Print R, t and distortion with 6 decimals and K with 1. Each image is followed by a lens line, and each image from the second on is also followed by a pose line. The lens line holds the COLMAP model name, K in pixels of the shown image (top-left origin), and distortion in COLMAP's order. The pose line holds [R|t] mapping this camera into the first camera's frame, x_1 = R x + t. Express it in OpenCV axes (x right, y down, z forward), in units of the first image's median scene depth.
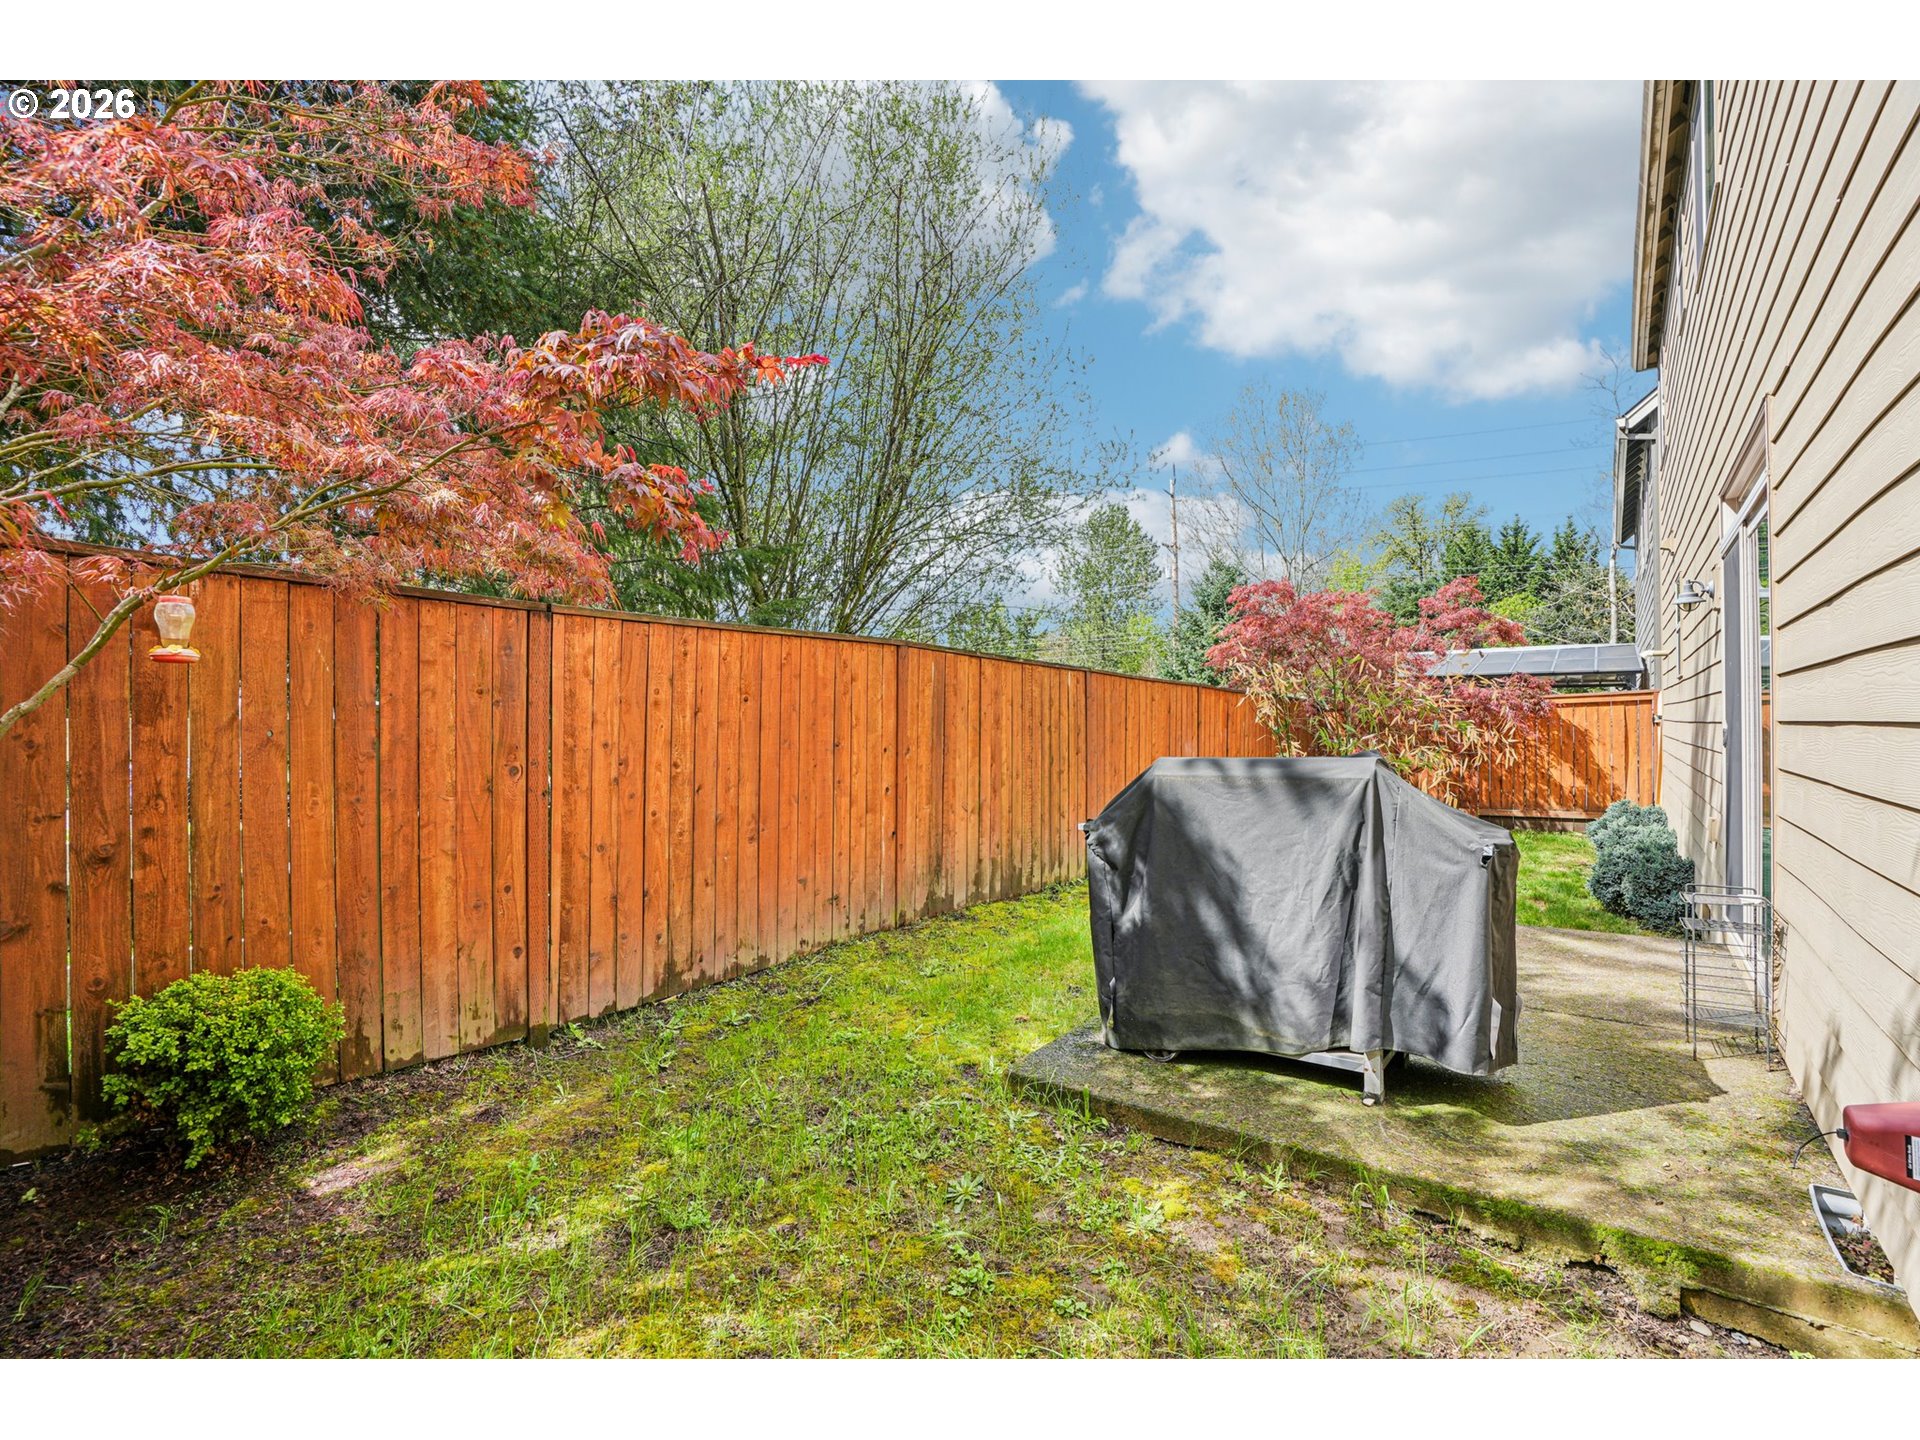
lens RADIAL K [[888.5, 0, 960.2], [0, 888.5, 720.7], [0, 0, 1]] dist [-0.052123, 0.020980]
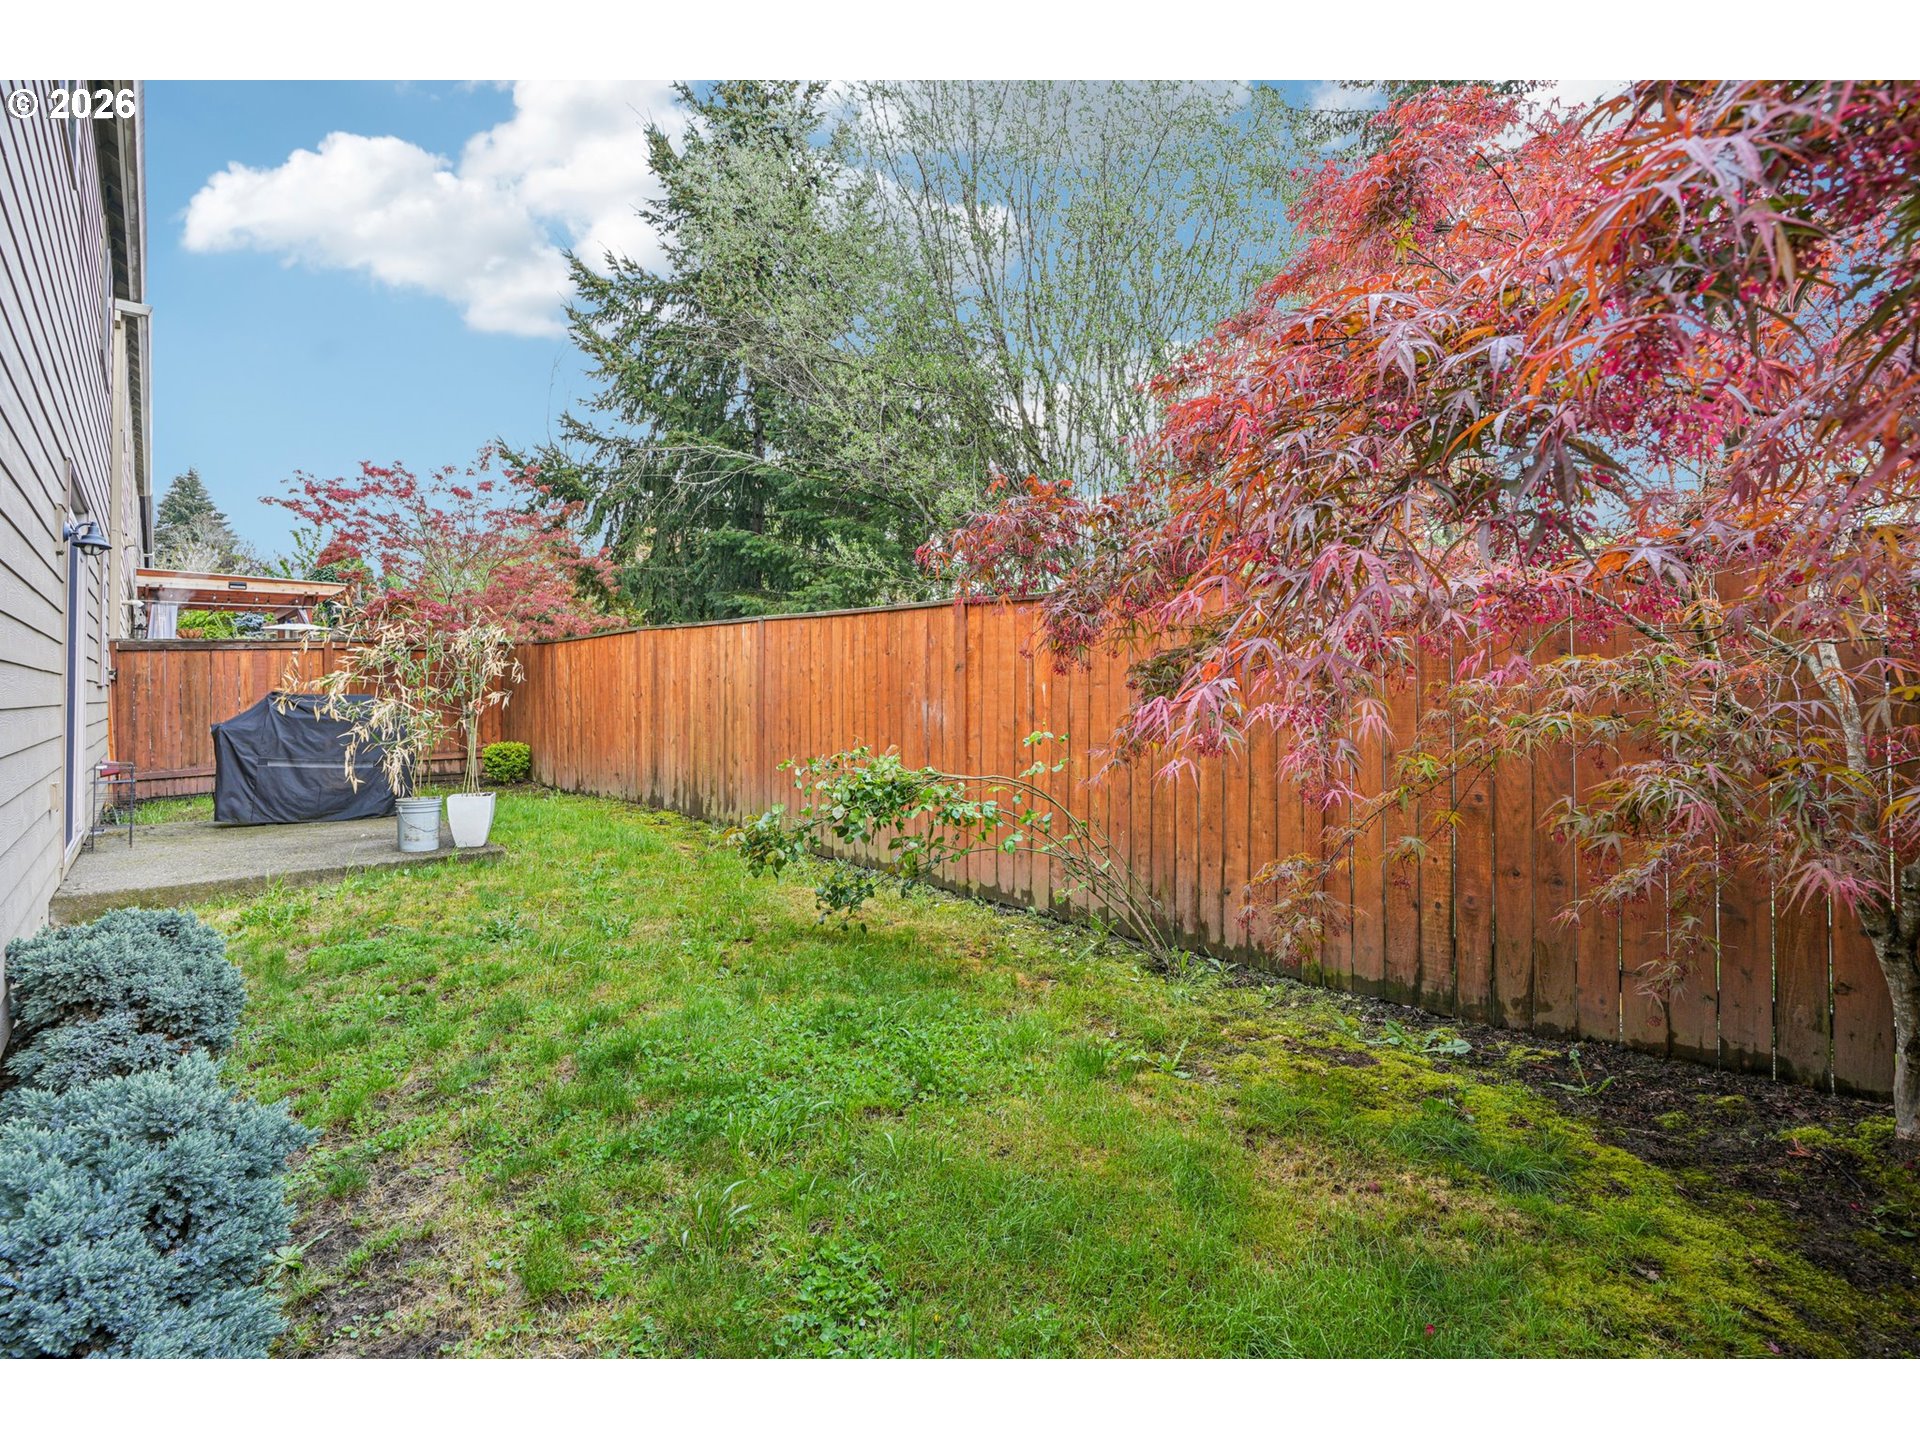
lens RADIAL K [[888.5, 0, 960.2], [0, 888.5, 720.7], [0, 0, 1]] dist [-0.052123, 0.020980]
pose [[-0.201785, -0.009076, -0.979388, 1.097808], [-0.023686, 0.999710, -0.004384, 0.057037], [0.979143, 0.022313, -0.201942, 1.492072]]
